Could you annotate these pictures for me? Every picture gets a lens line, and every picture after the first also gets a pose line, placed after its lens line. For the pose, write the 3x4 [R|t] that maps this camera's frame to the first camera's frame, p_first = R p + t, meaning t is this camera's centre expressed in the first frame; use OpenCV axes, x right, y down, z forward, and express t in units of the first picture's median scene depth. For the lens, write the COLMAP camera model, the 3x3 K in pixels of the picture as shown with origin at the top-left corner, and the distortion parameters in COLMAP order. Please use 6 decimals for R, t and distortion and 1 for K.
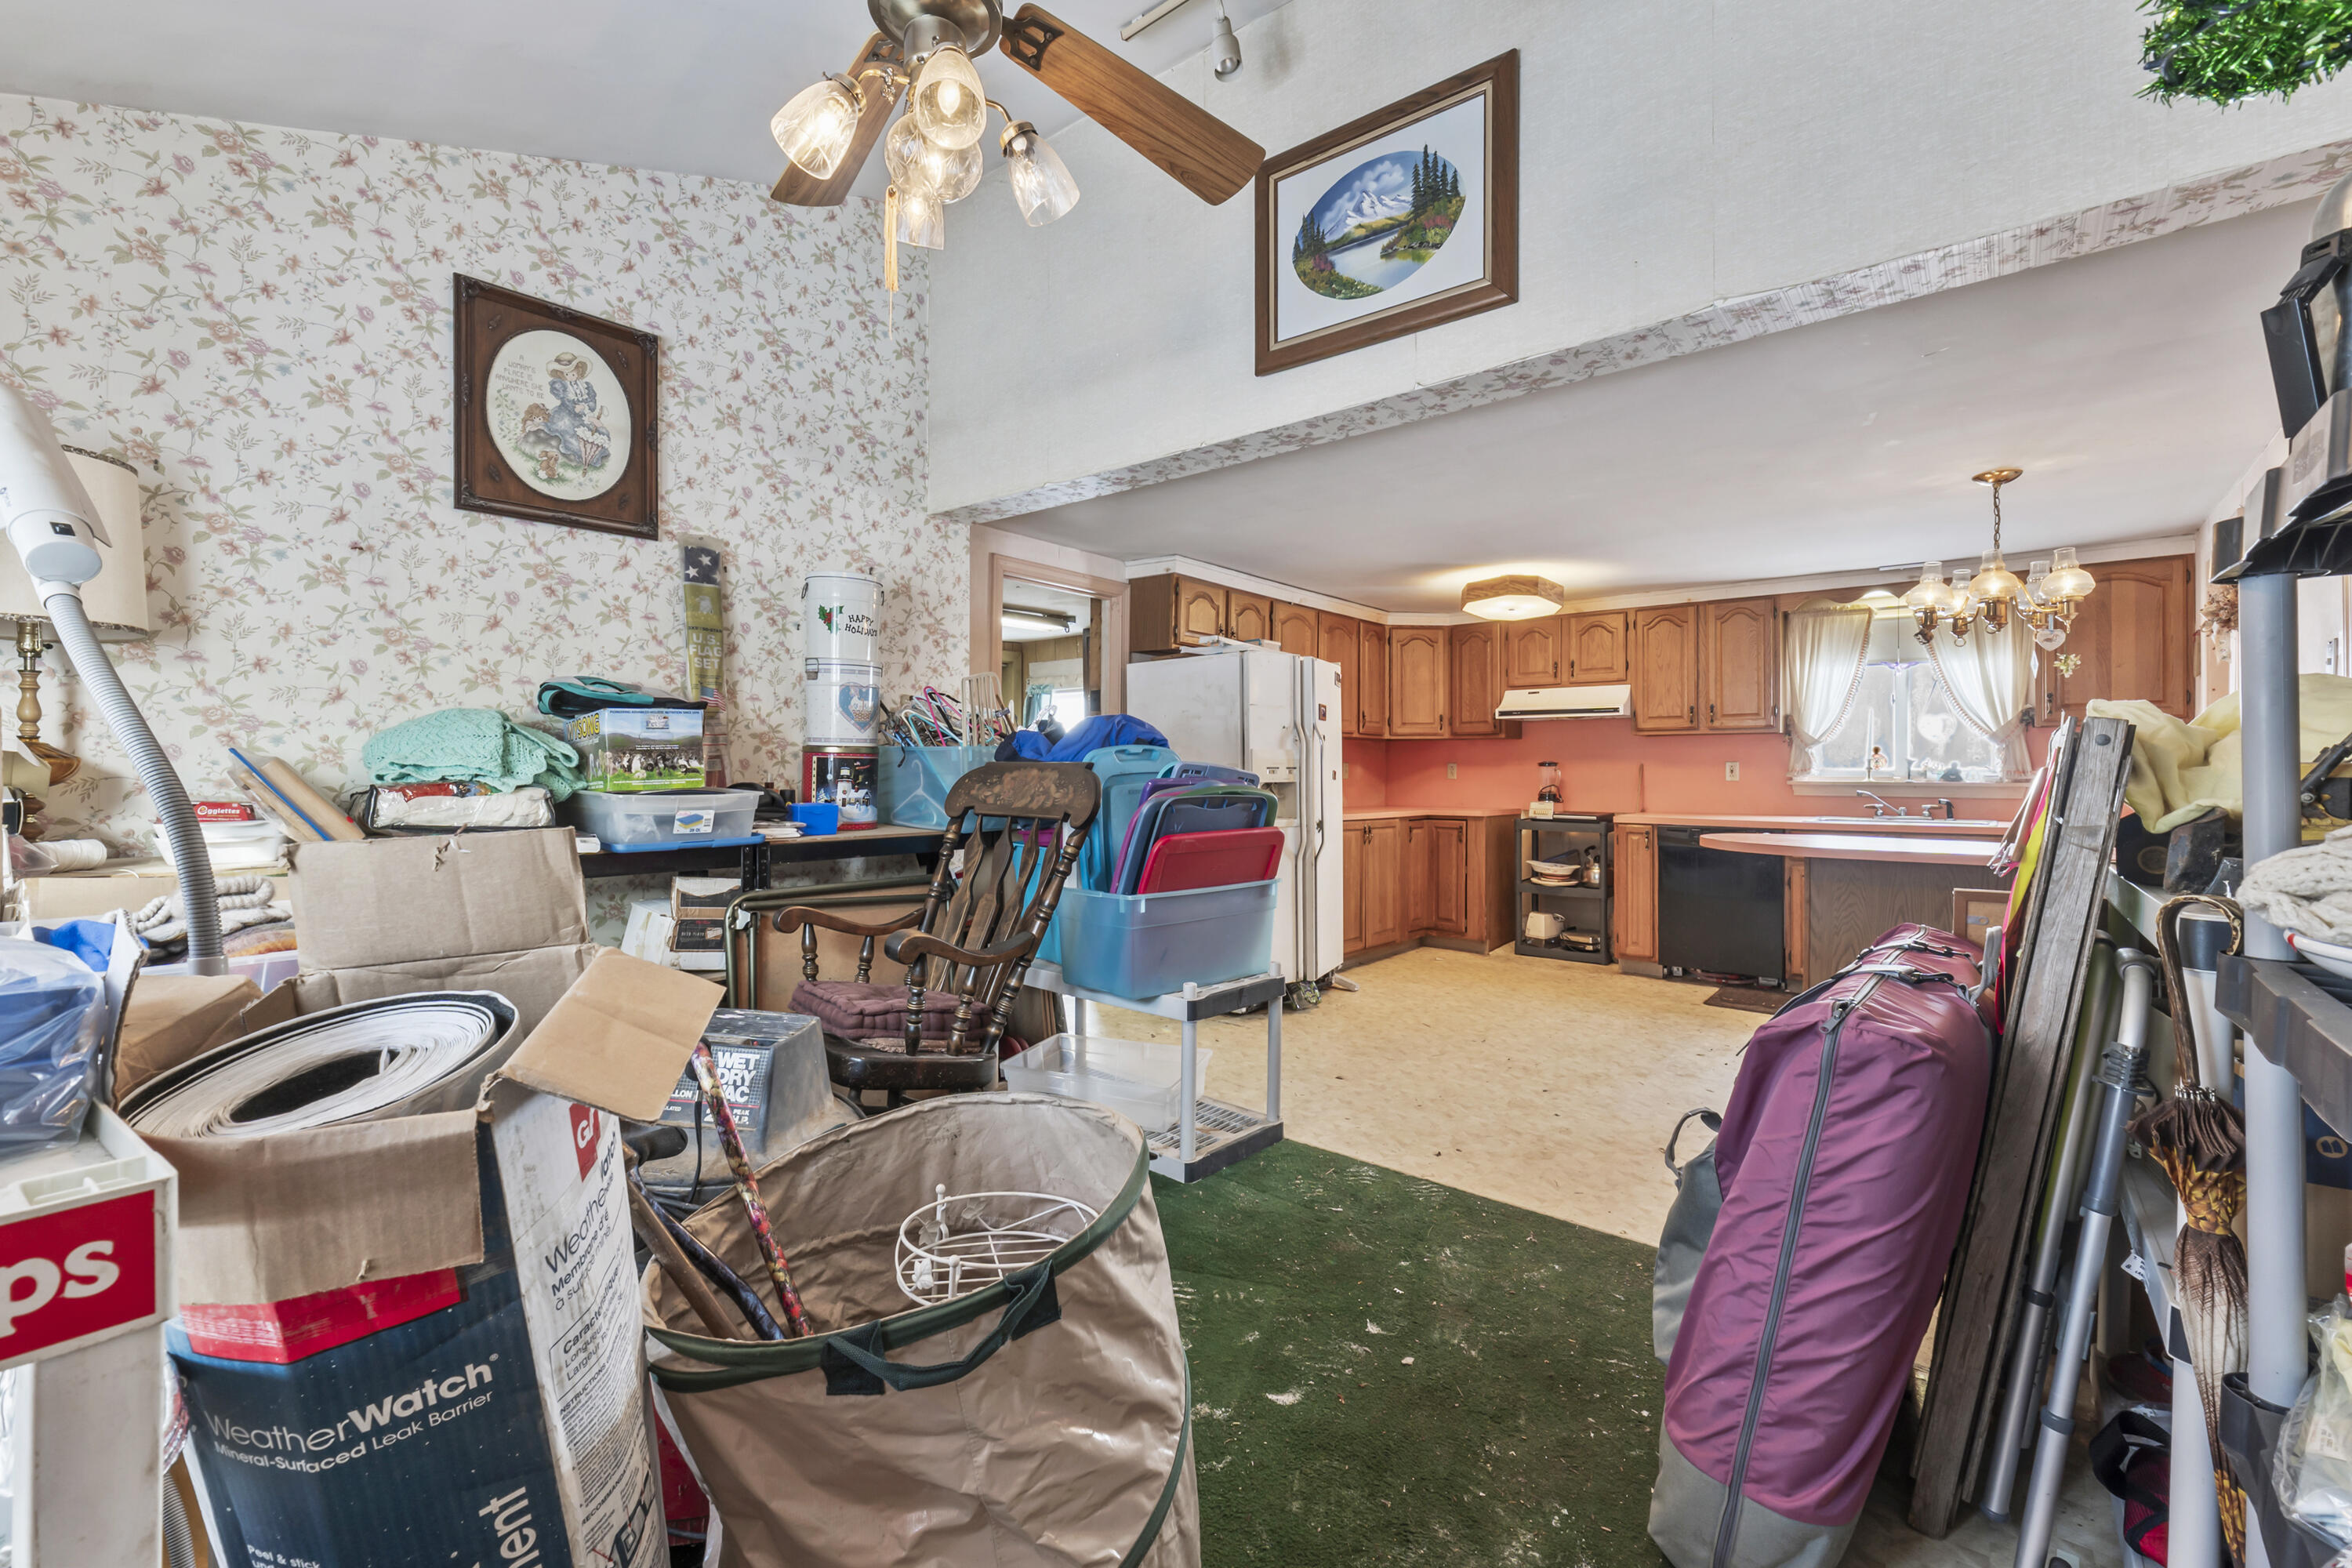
lens RADIAL K [[1008.7, 0, 1171.3], [0, 1008.7, 768.1], [0, 0, 1]] dist [-0.006097, -0.000347]
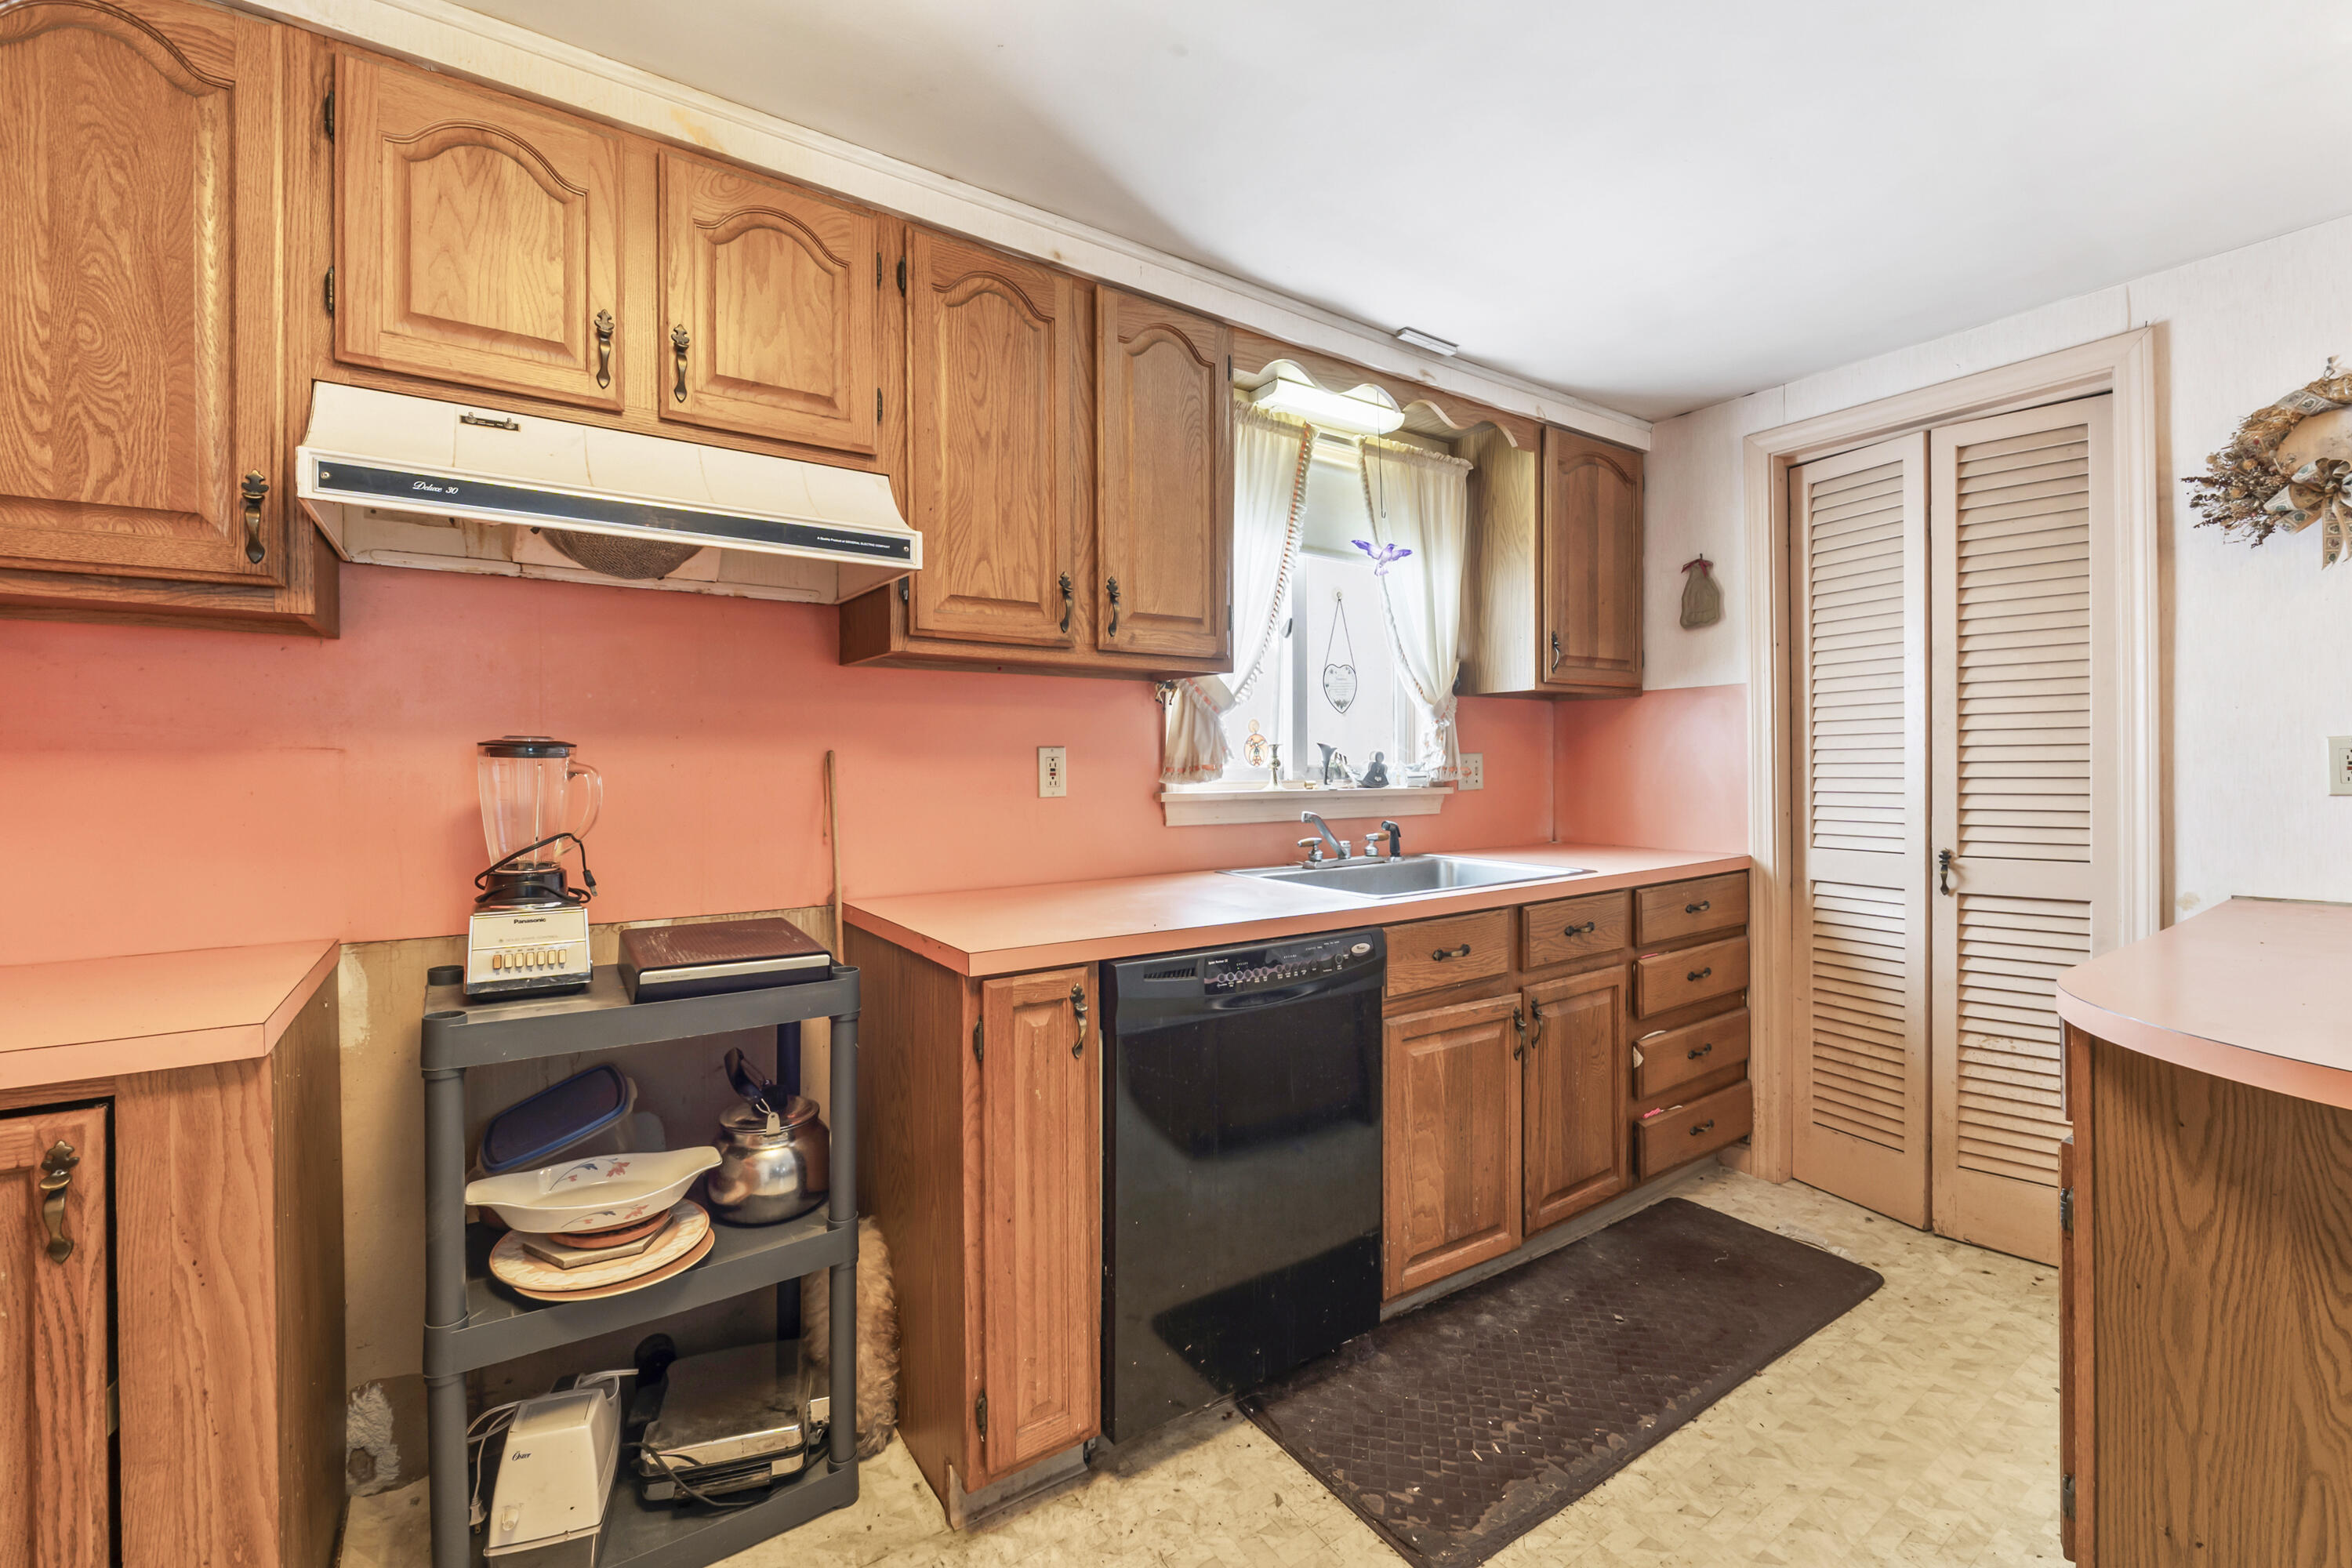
lens RADIAL K [[1008.7, 0, 1182.4], [0, 1008.7, 762.1], [0, 0, 1]] dist [-0.006097, -0.000347]
pose [[0.246261, 0.000997, 0.969203, 0.358752], [0.003749, 0.999991, -0.001981, 0.000869], [-0.969196, 0.004121, 0.246256, 1.563638]]
